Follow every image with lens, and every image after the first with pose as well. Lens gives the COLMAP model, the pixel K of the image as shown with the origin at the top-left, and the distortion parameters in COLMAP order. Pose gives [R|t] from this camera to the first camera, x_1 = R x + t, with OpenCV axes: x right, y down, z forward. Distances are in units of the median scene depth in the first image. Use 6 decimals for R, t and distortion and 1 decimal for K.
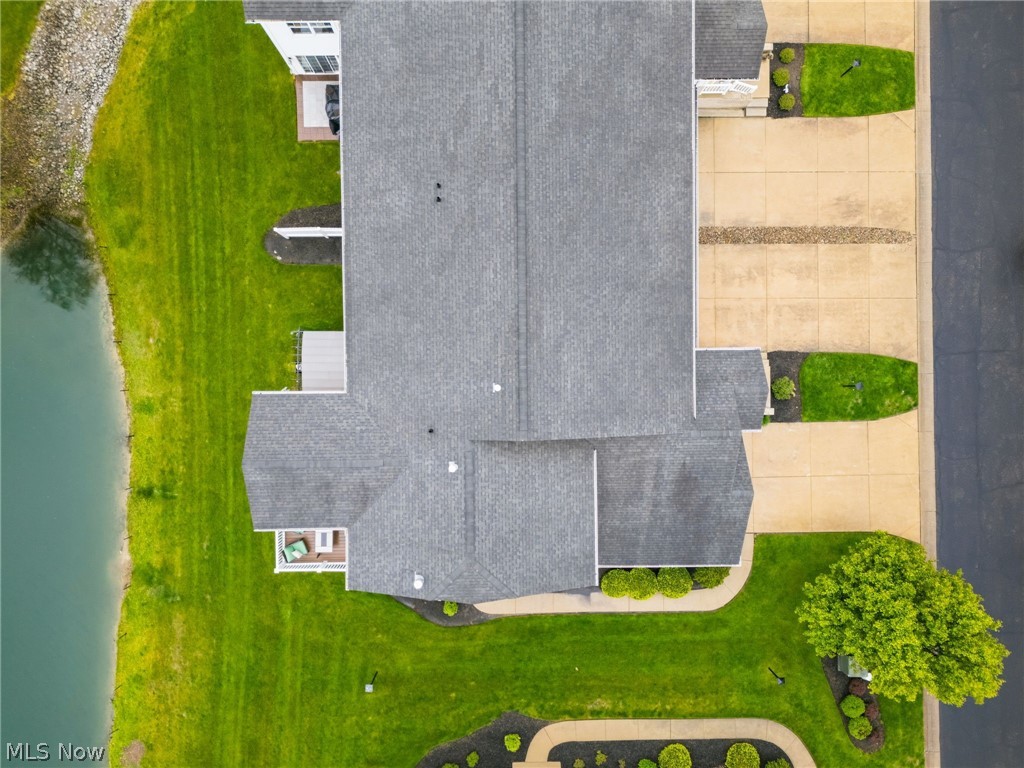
lens RADIAL K [[755.7, 0, 493.6], [0, 755.7, 385.5], [0, 0, 1]] dist [0.037565, -0.002018]
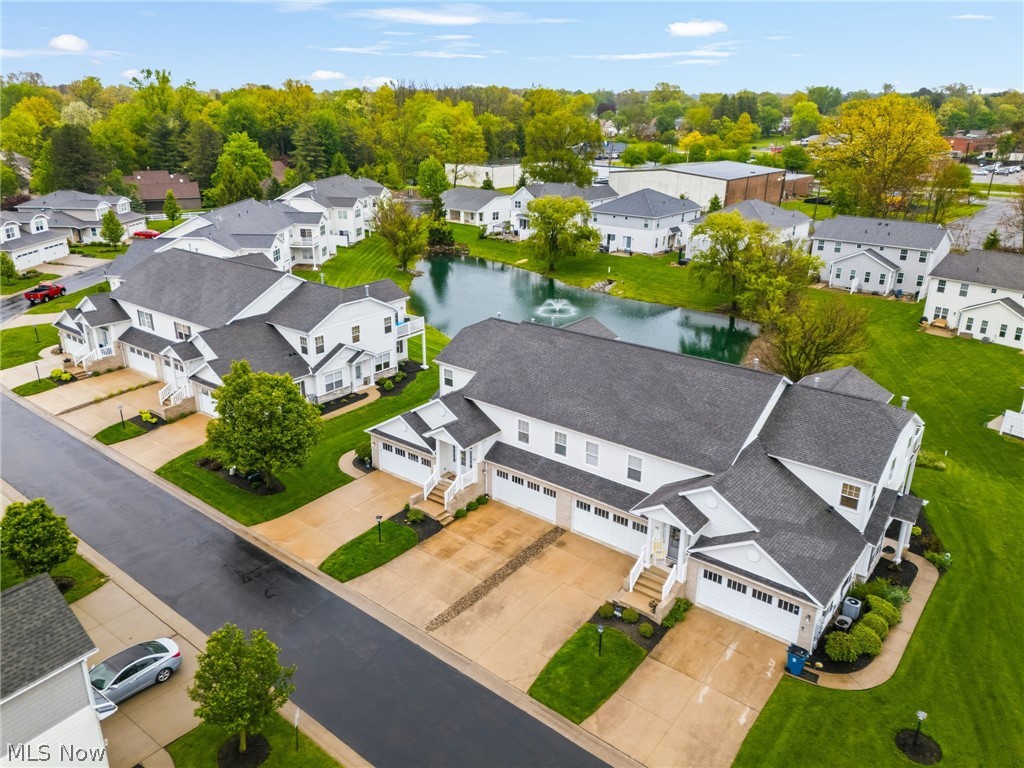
lens RADIAL K [[755.7, 0, 493.6], [0, 755.7, 385.5], [0, 0, 1]] dist [0.037565, -0.002018]
pose [[-0.640352, 0.258700, -0.723204, 1.131729], [-0.768082, -0.215364, 0.603050, -0.796303], [0.000257, 0.941644, 0.336612, 0.357687]]
